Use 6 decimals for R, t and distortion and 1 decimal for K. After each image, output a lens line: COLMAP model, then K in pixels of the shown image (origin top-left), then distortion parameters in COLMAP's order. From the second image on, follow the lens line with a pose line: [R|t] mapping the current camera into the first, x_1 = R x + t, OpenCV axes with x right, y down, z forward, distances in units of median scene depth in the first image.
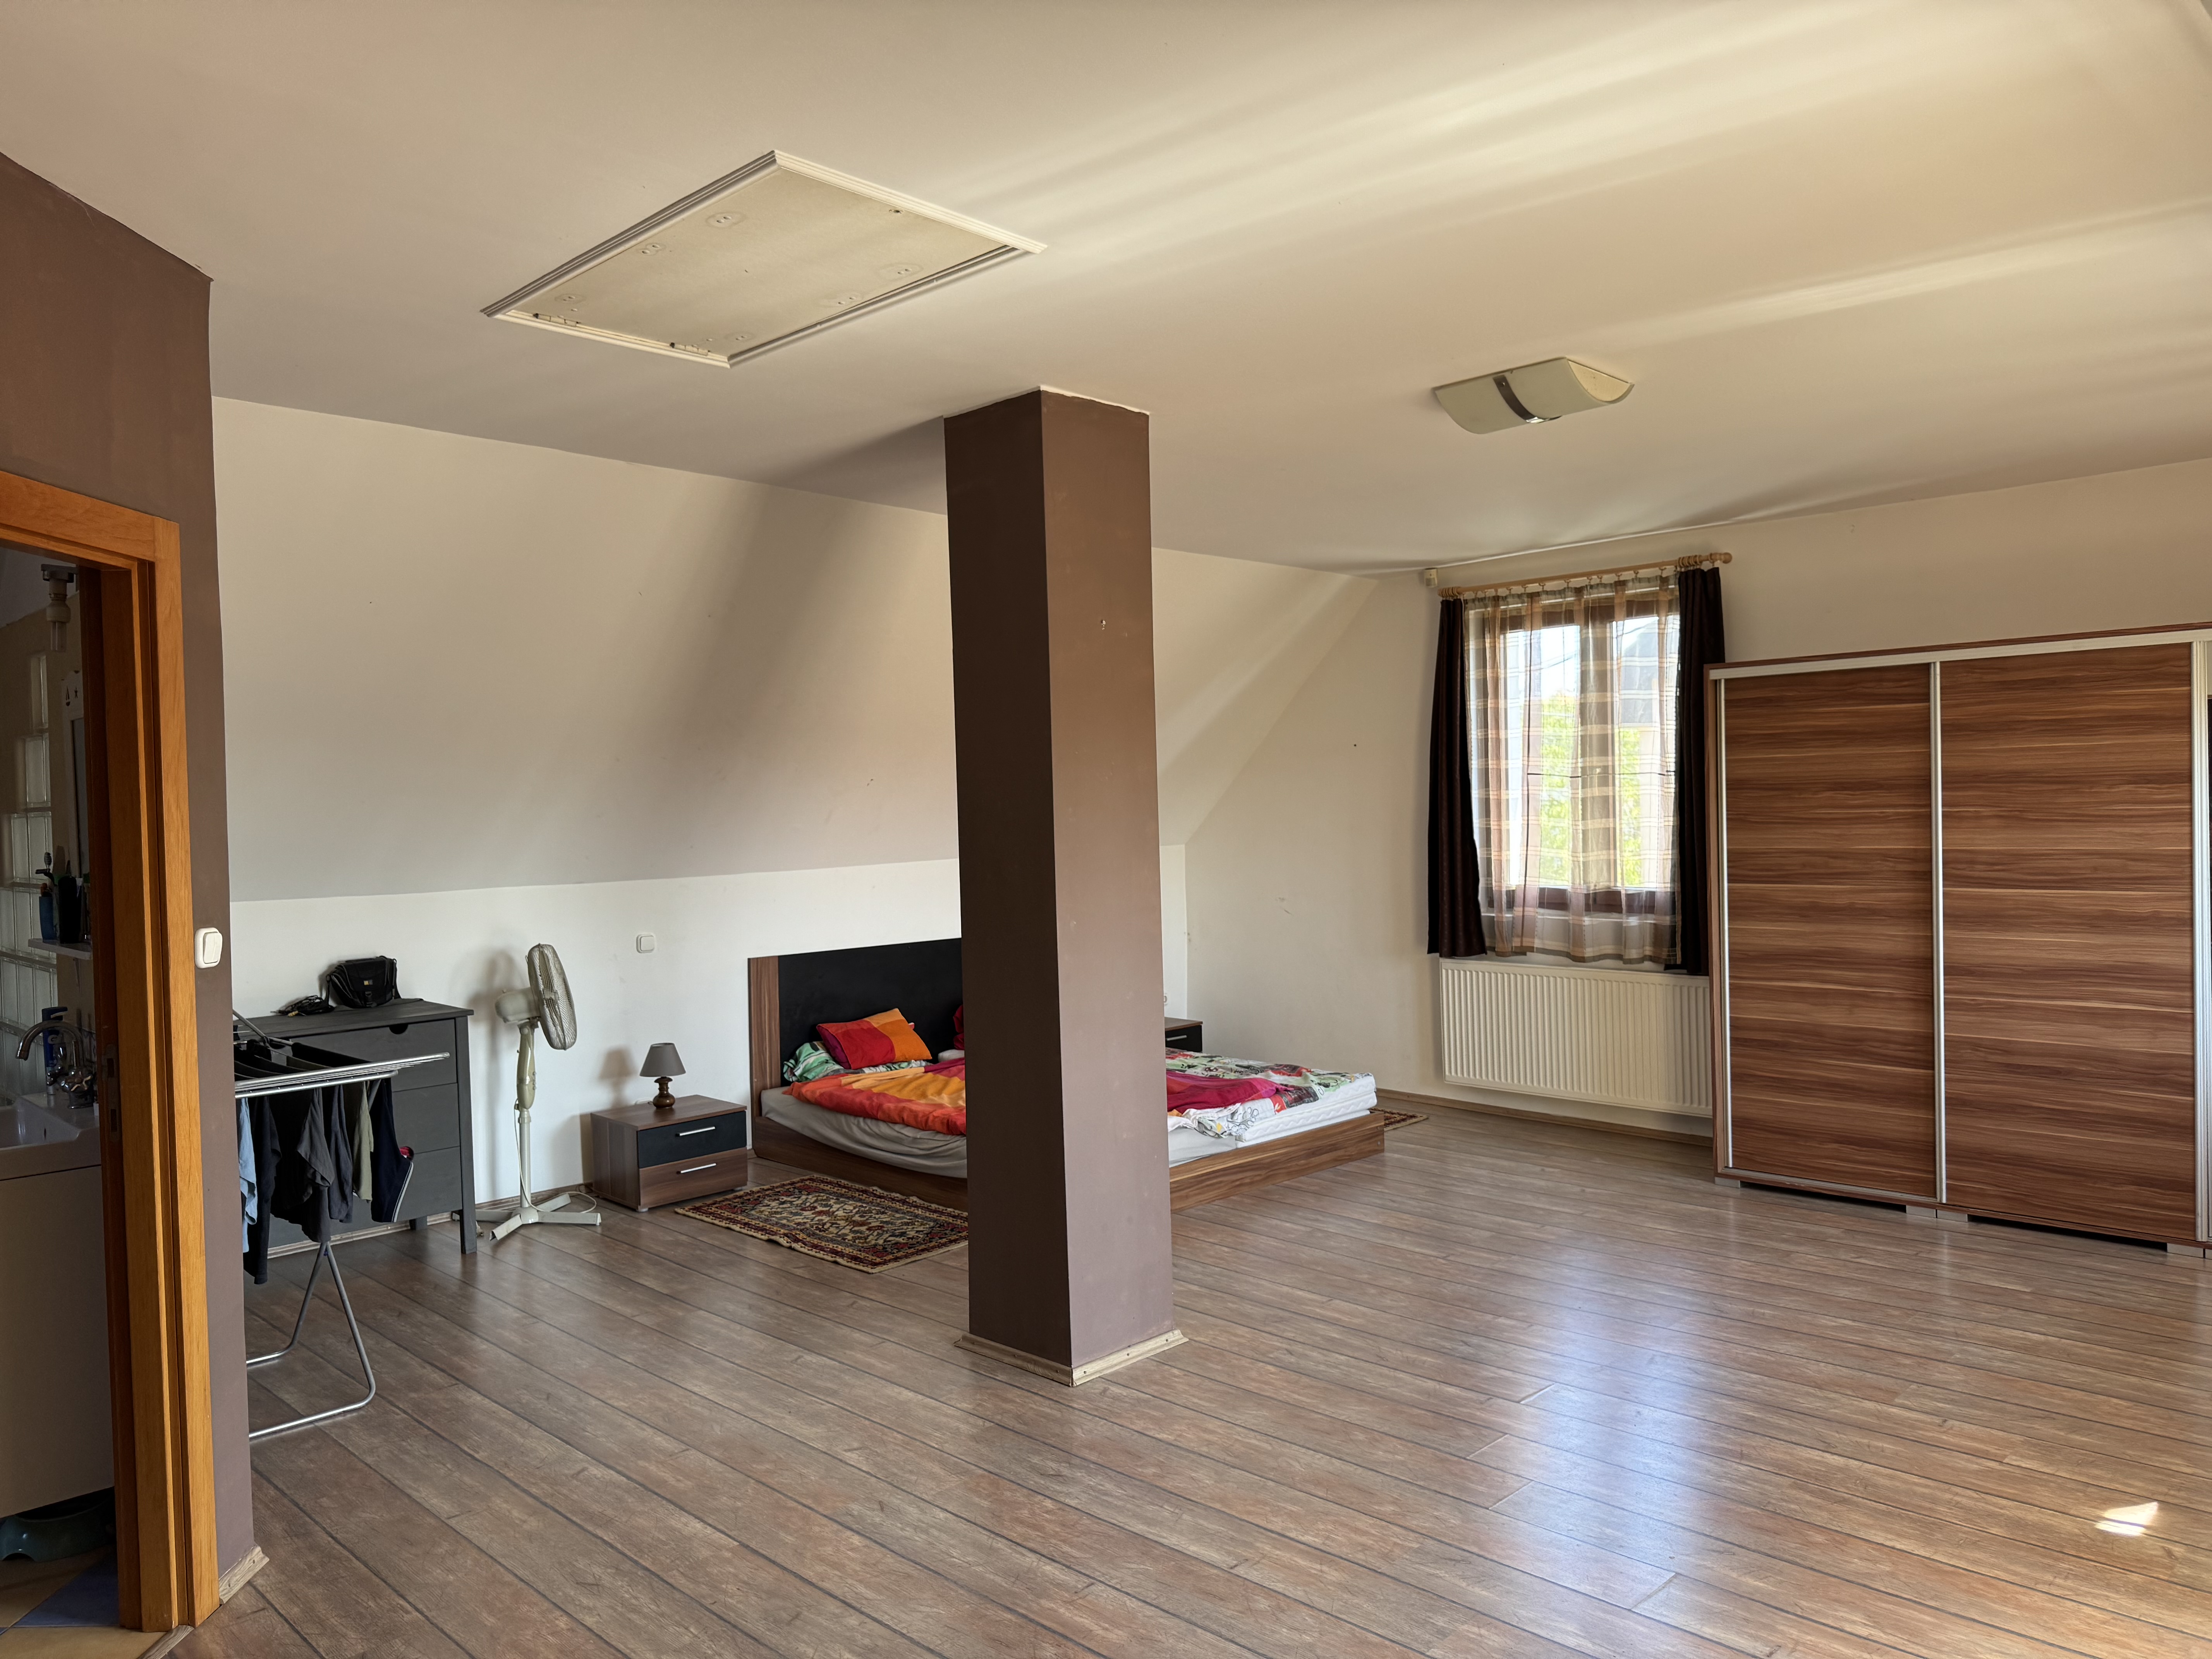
lens RADIAL K [[1551.6, 0, 1106.0], [0, 1551.6, 829.5], [0, 0, 1]] dist [0.005724, 0.000131]
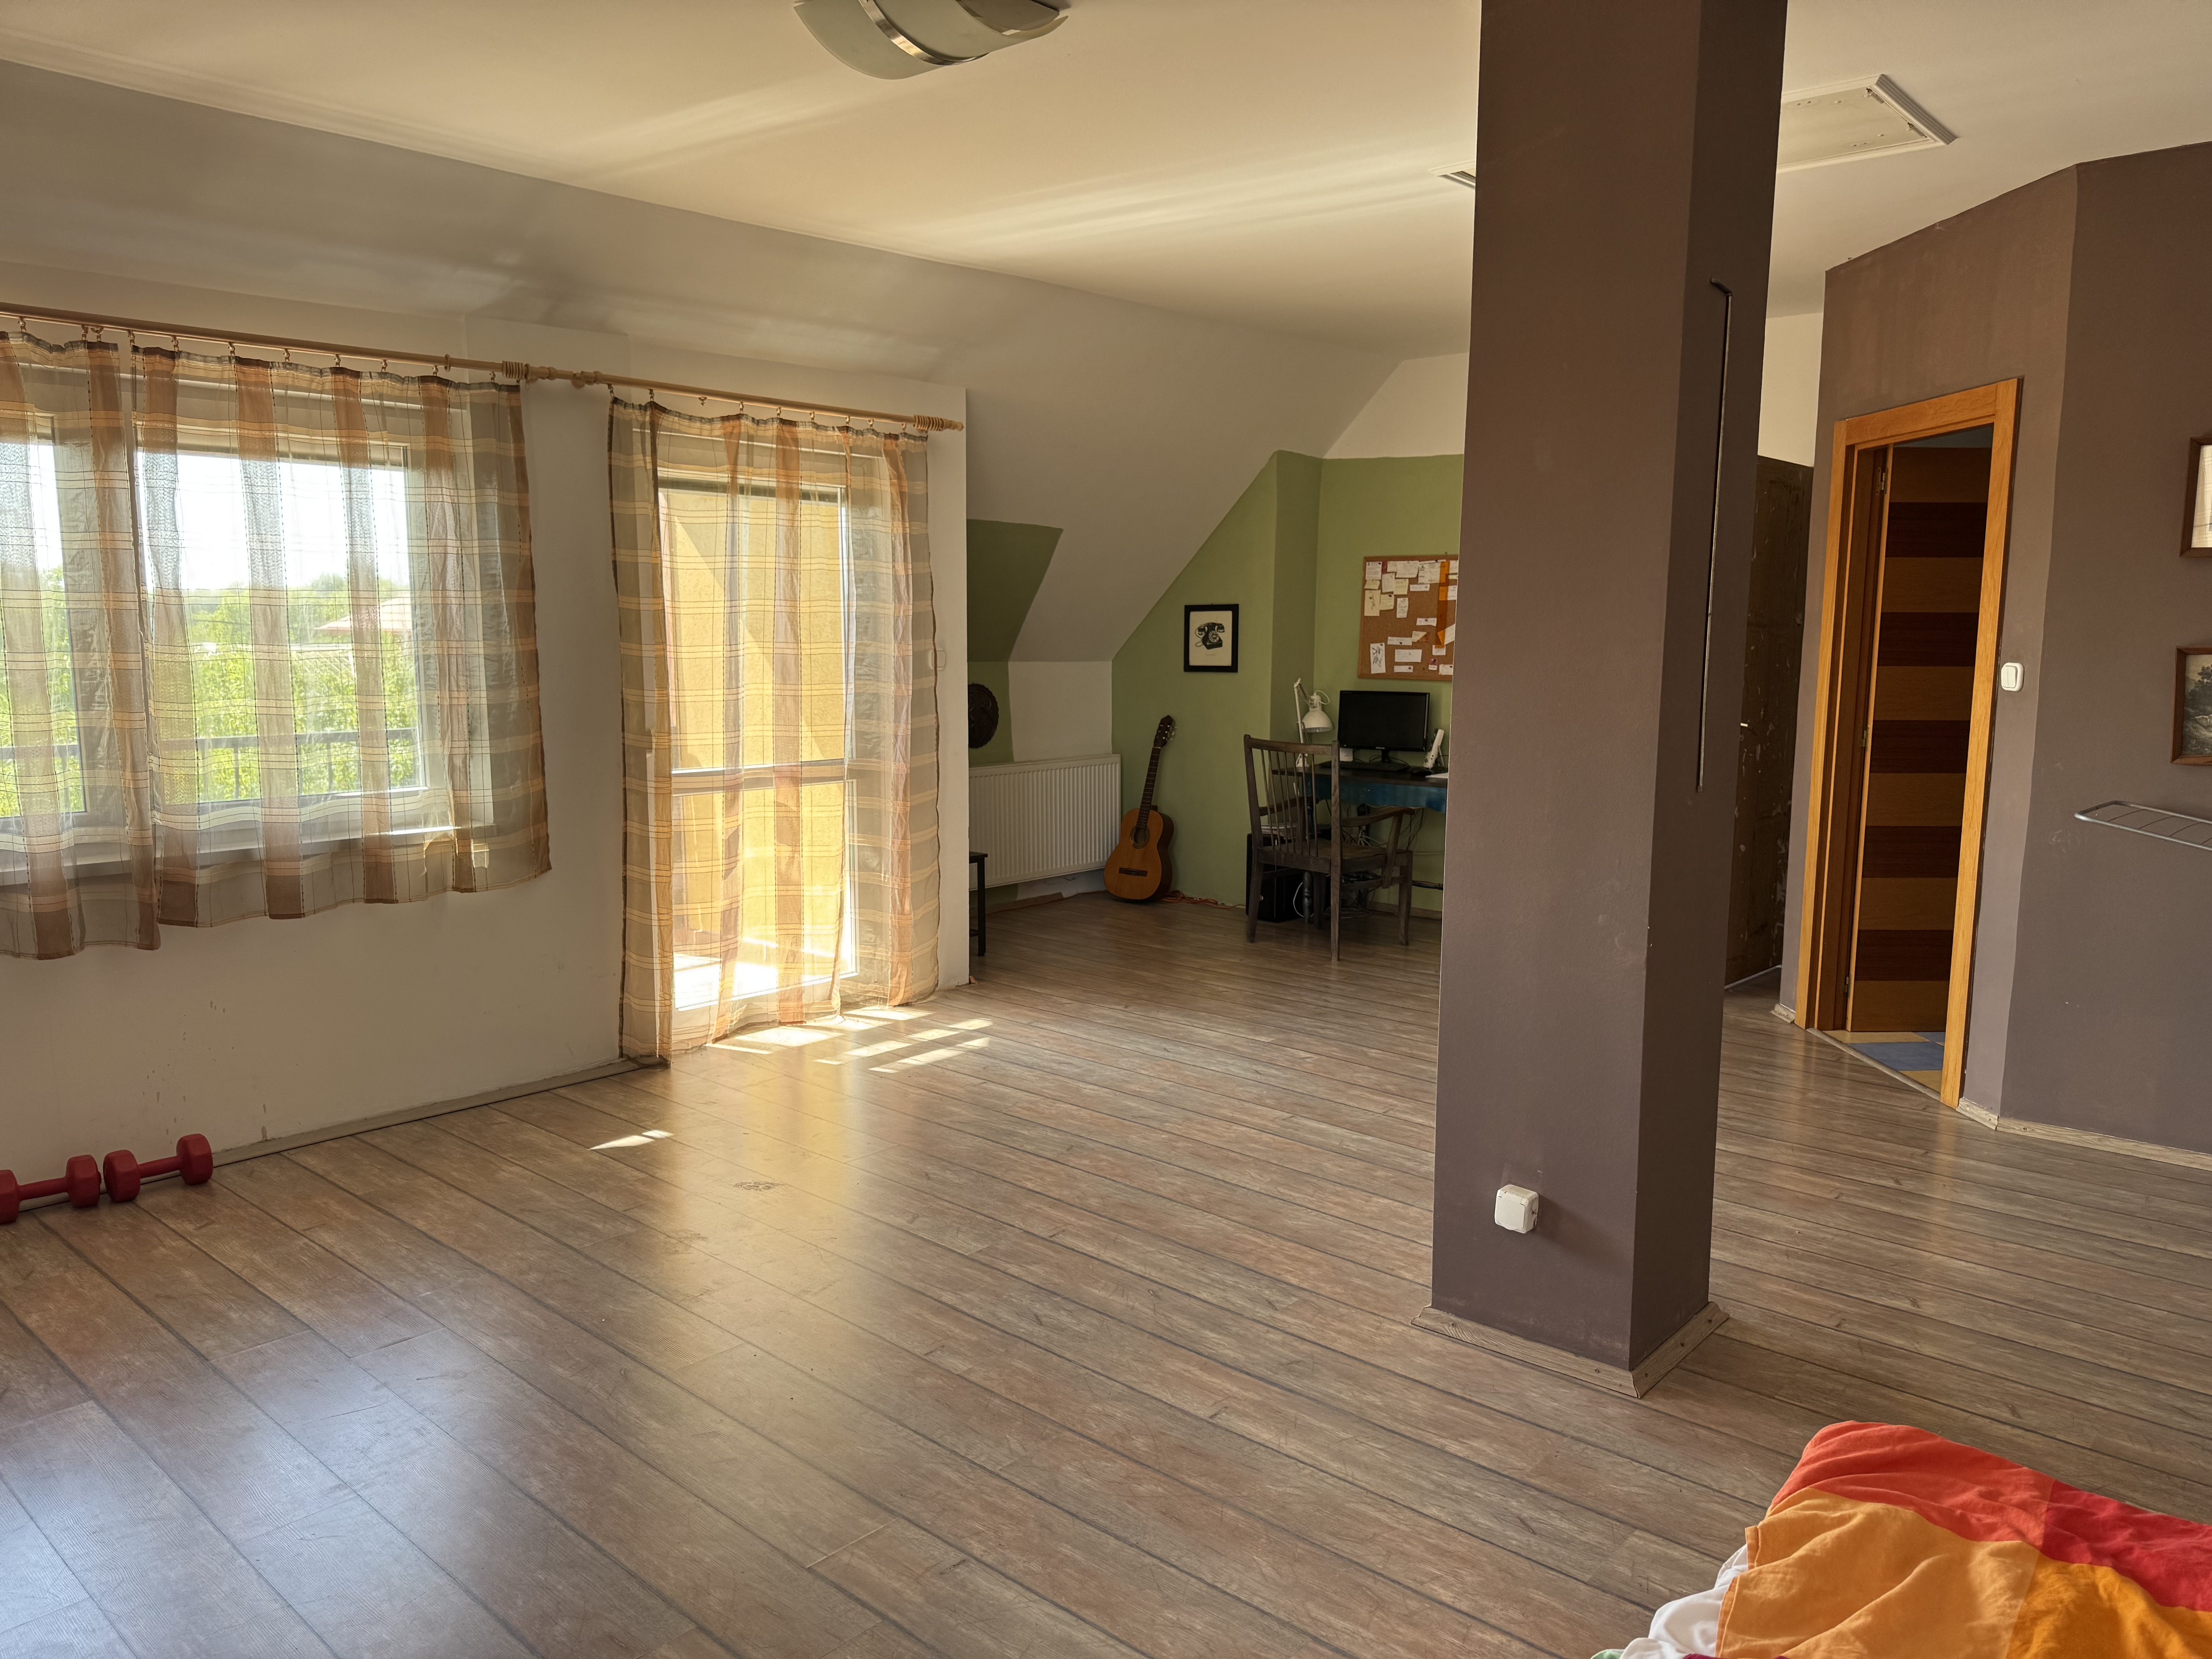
lens RADIAL K [[1551.6, 0, 1106.0], [0, 1551.6, 829.5], [0, 0, 1]] dist [0.005724, 0.000131]
pose [[-0.998349, 0.029241, -0.049436, 0.237726], [0.021553, 0.988533, 0.149459, -0.011919], [0.053239, 0.148147, -0.987531, 1.768233]]
